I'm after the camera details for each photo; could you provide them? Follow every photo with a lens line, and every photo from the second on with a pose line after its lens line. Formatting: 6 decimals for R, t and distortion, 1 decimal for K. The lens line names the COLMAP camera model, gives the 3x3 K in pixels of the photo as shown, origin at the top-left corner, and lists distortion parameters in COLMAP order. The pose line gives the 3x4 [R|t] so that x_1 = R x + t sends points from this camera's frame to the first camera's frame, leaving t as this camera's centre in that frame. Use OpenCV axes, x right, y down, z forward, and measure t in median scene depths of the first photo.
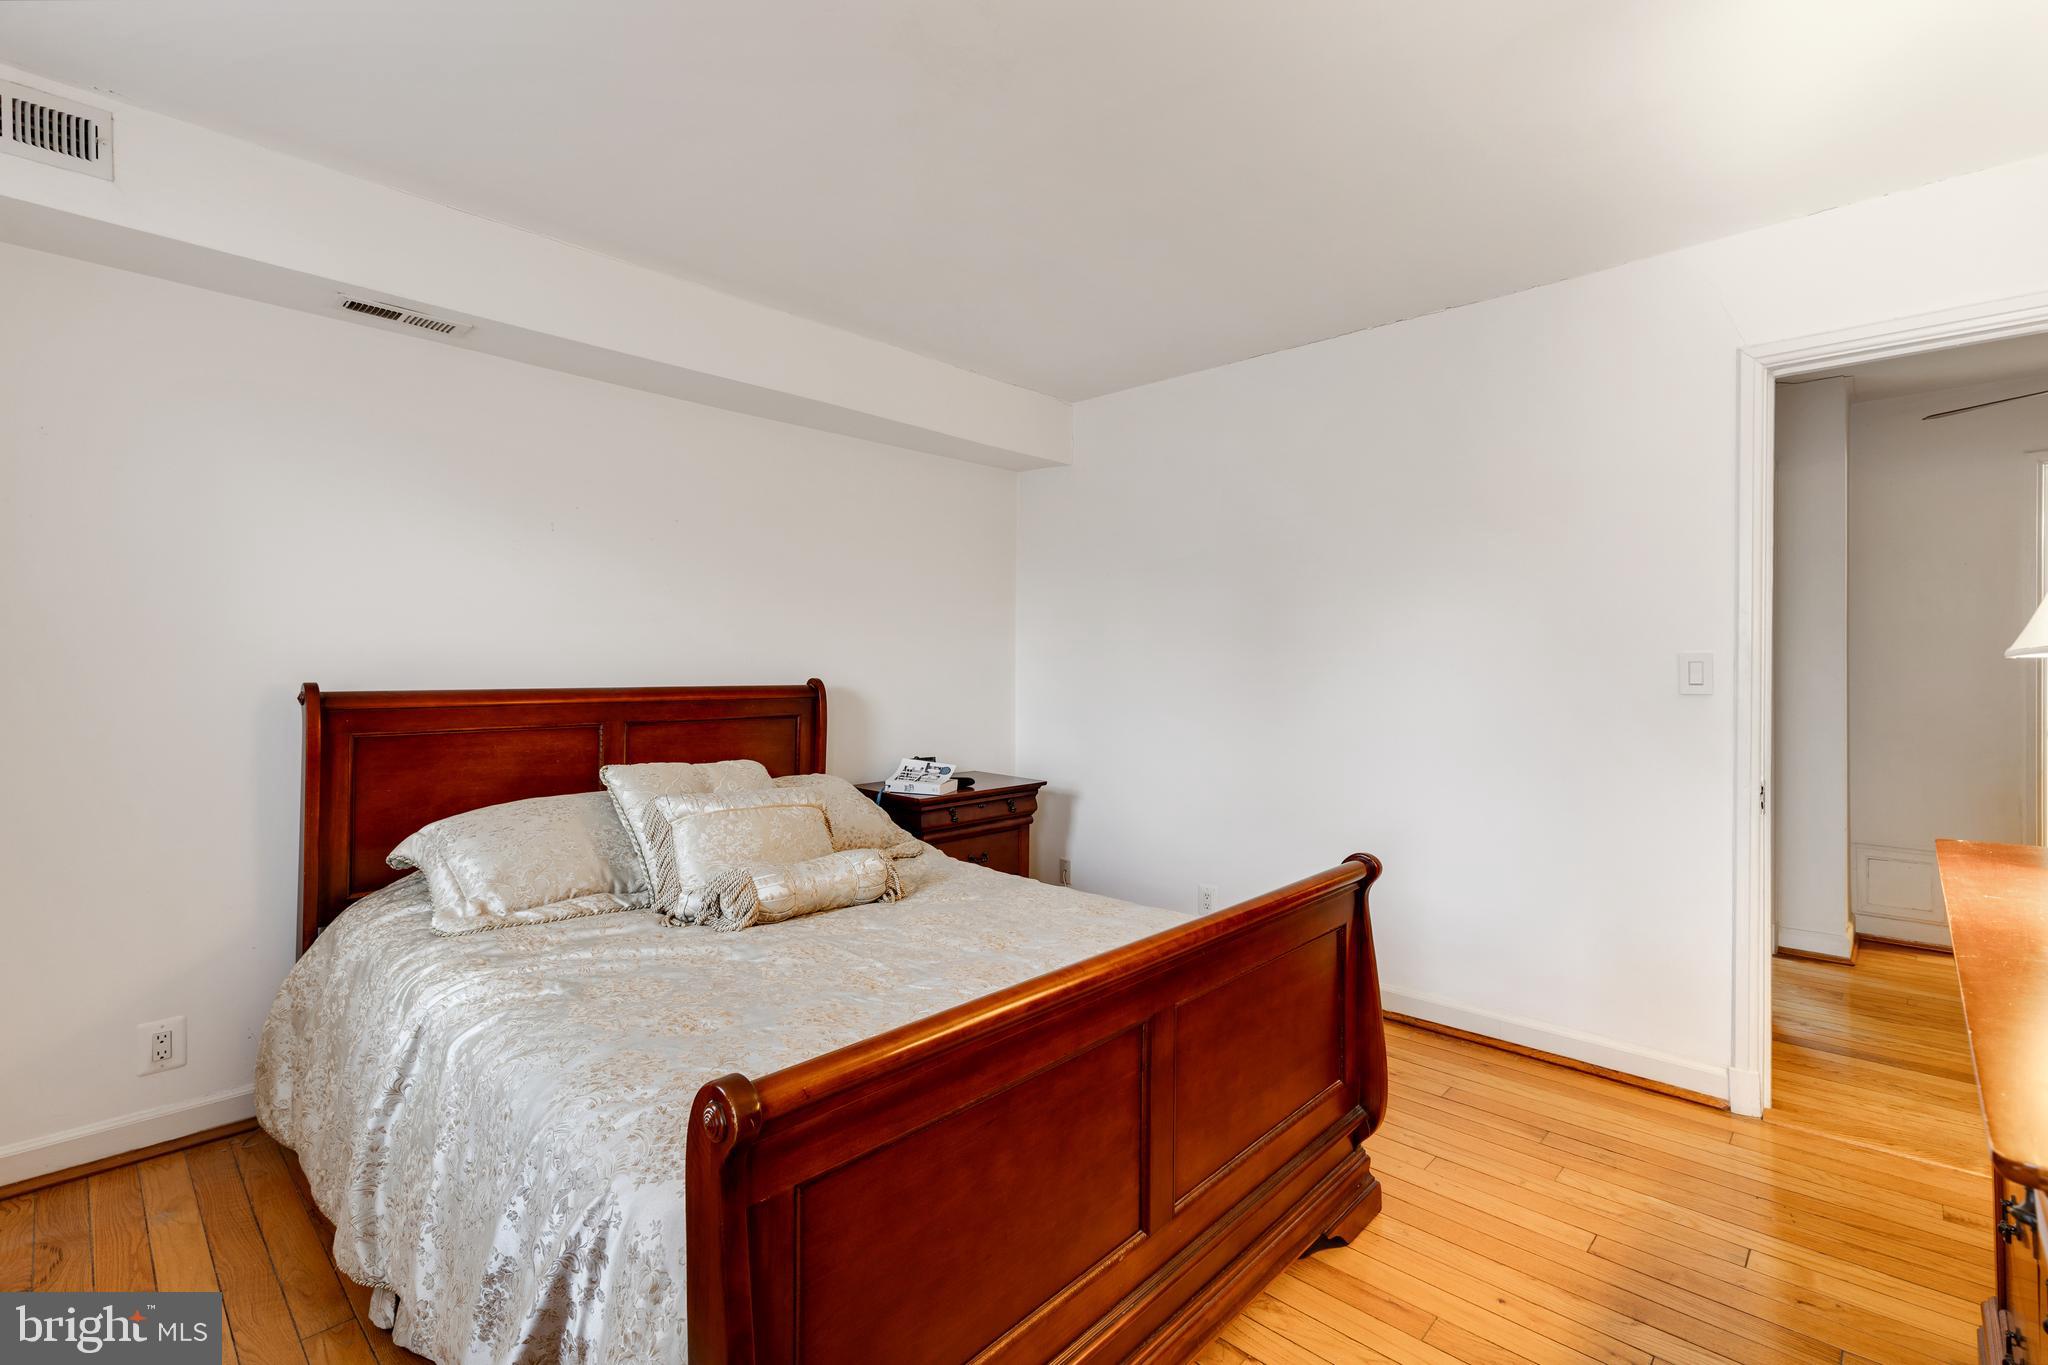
lens RADIAL K [[903.3, 0, 1024.0], [0, 903.3, 682.5], [0, 0, 1]] dist [0.002093, 0.000135]
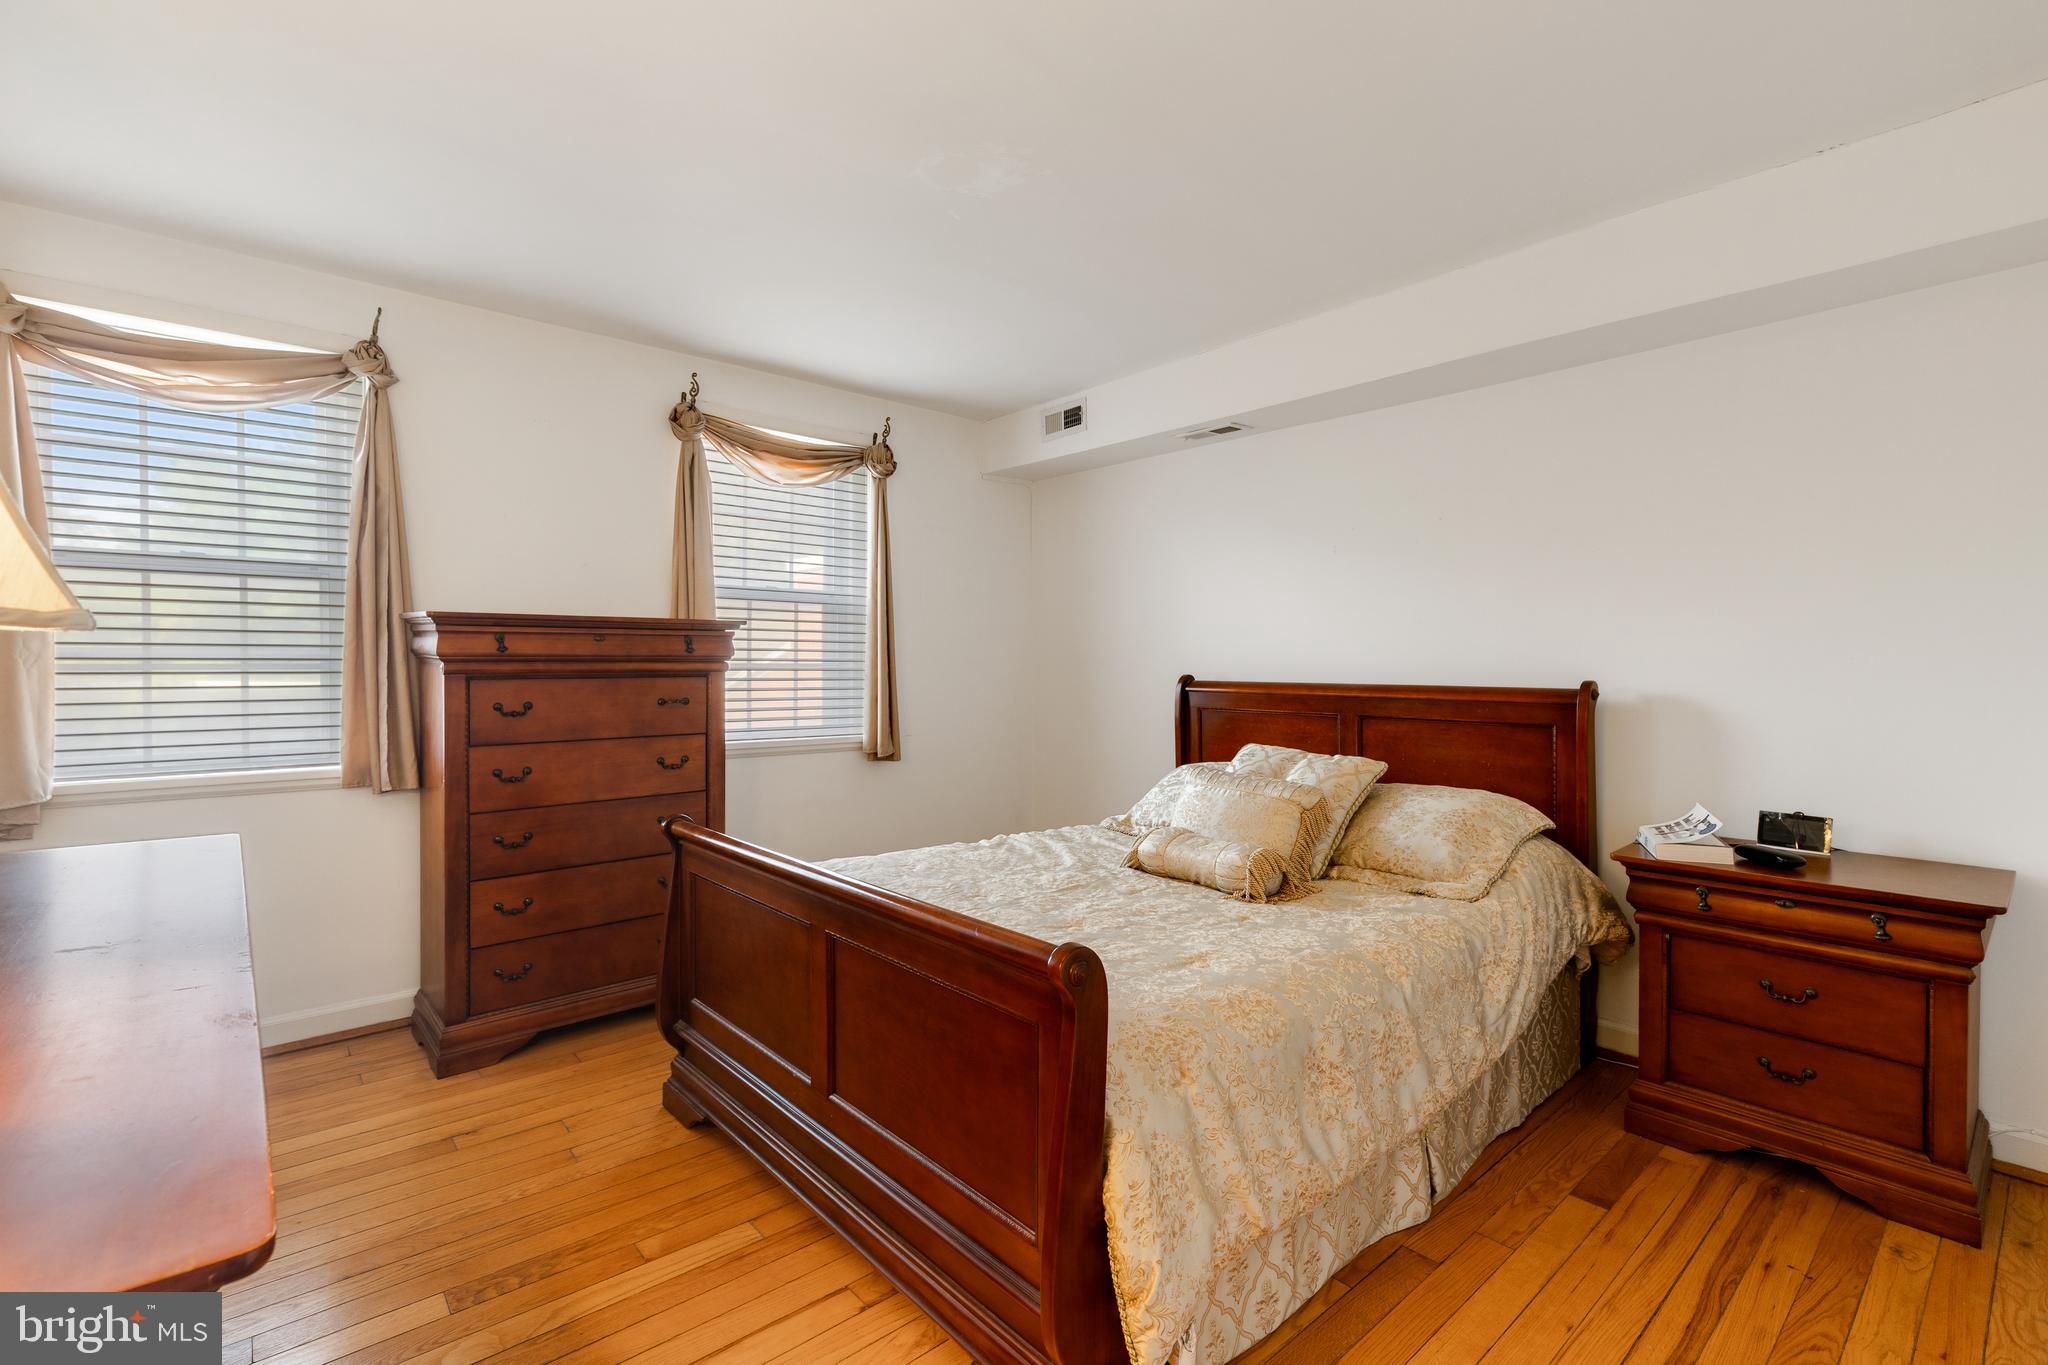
lens RADIAL K [[929.2, 0, 1028.1], [0, 929.2, 669.5], [0, 0, 1]] dist [0.002286, 0.000262]
pose [[-0.088437, 0.010522, -0.996026, 0.832096], [-0.015999, 0.999800, 0.011983, -0.021550], [0.995953, 0.016995, -0.088251, 0.780784]]
